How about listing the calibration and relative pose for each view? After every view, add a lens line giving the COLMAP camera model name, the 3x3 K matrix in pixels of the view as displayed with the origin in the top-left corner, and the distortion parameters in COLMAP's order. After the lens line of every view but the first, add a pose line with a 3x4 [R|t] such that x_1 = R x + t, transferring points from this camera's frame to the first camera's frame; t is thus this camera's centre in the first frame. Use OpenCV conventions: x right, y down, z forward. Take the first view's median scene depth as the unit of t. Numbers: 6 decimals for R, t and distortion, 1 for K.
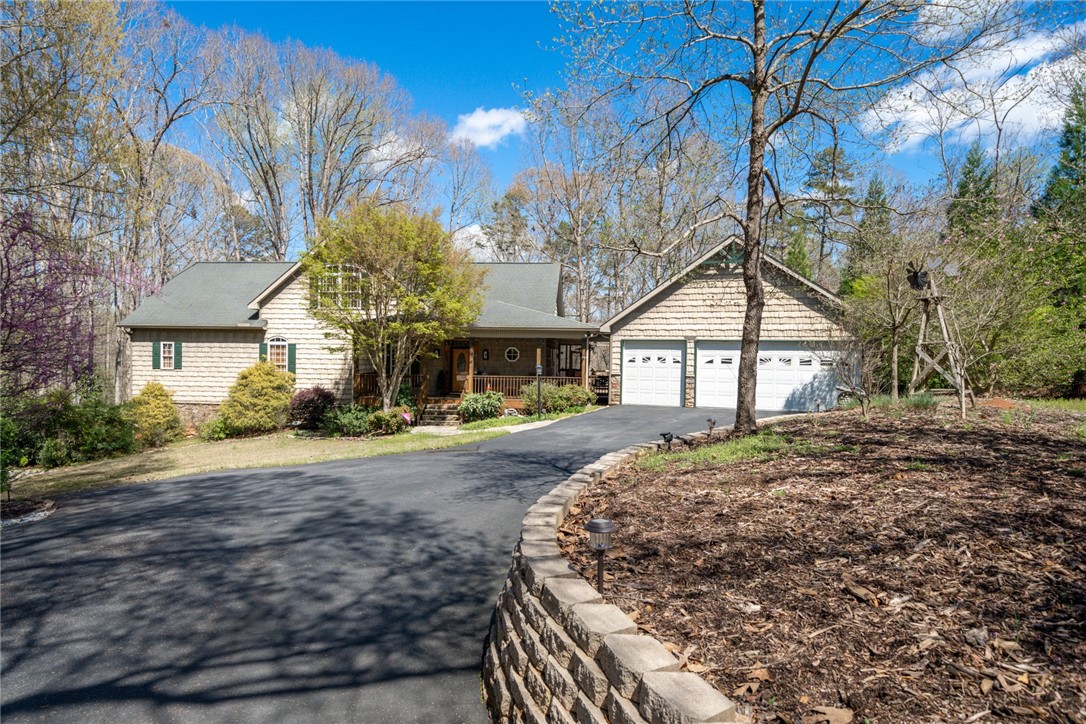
lens RADIAL K [[652.7, 0, 541.2], [0, 652.7, 361.2], [0, 0, 1]] dist [0.002686, -0.001249]
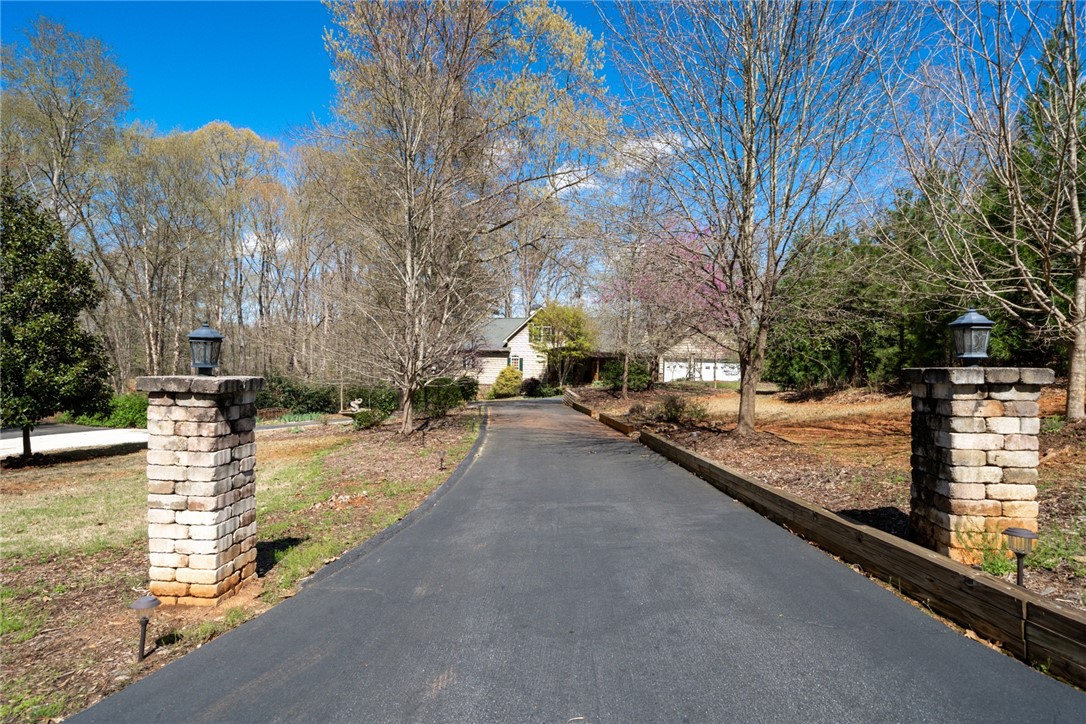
lens RADIAL K [[578.9, 0, 545.6], [0, 578.9, 364.3], [0, 0, 1]] dist [-0.000478, -0.000003]
pose [[0.960156, 0.007608, -0.279361, 0.286233], [-0.007410, 0.999971, 0.001764, -0.010915], [0.279367, 0.000376, 0.960184, -0.999508]]
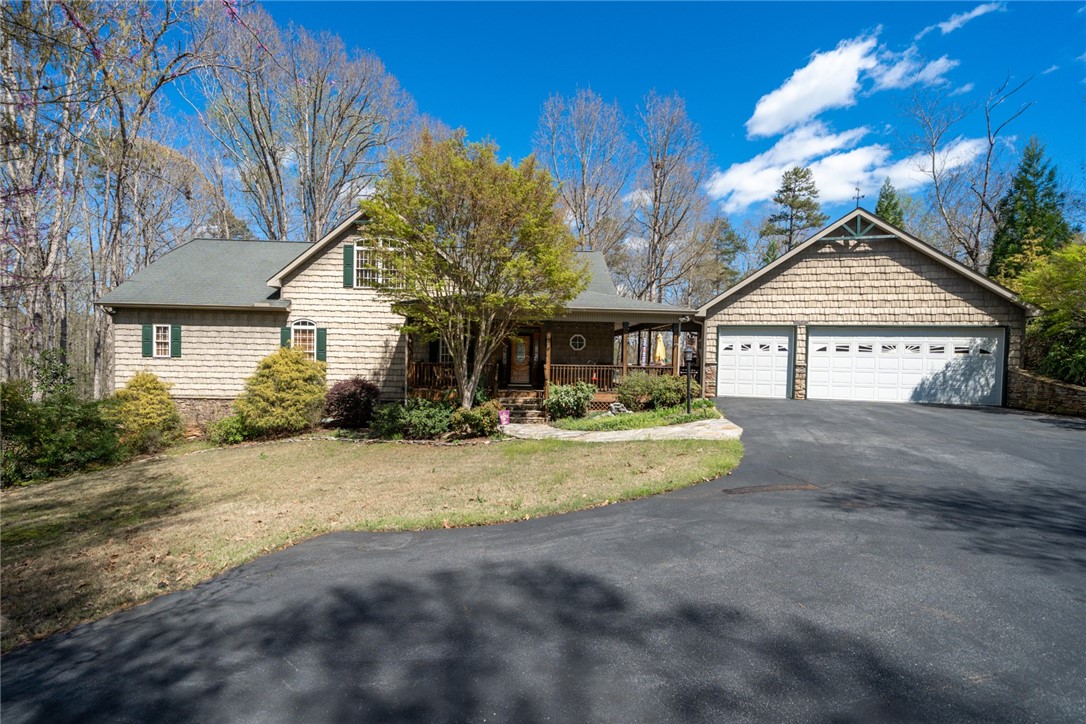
lens RADIAL K [[504.6, 0, 545.7], [0, 504.6, 366.5], [0, 0, 1]] dist [-0.002102, 0.000815]
pose [[0.988852, 0.002100, 0.148889, -0.216470], [-0.003750, 0.999935, 0.010805, 0.017802], [-0.148857, -0.011243, 0.988795, 0.342622]]
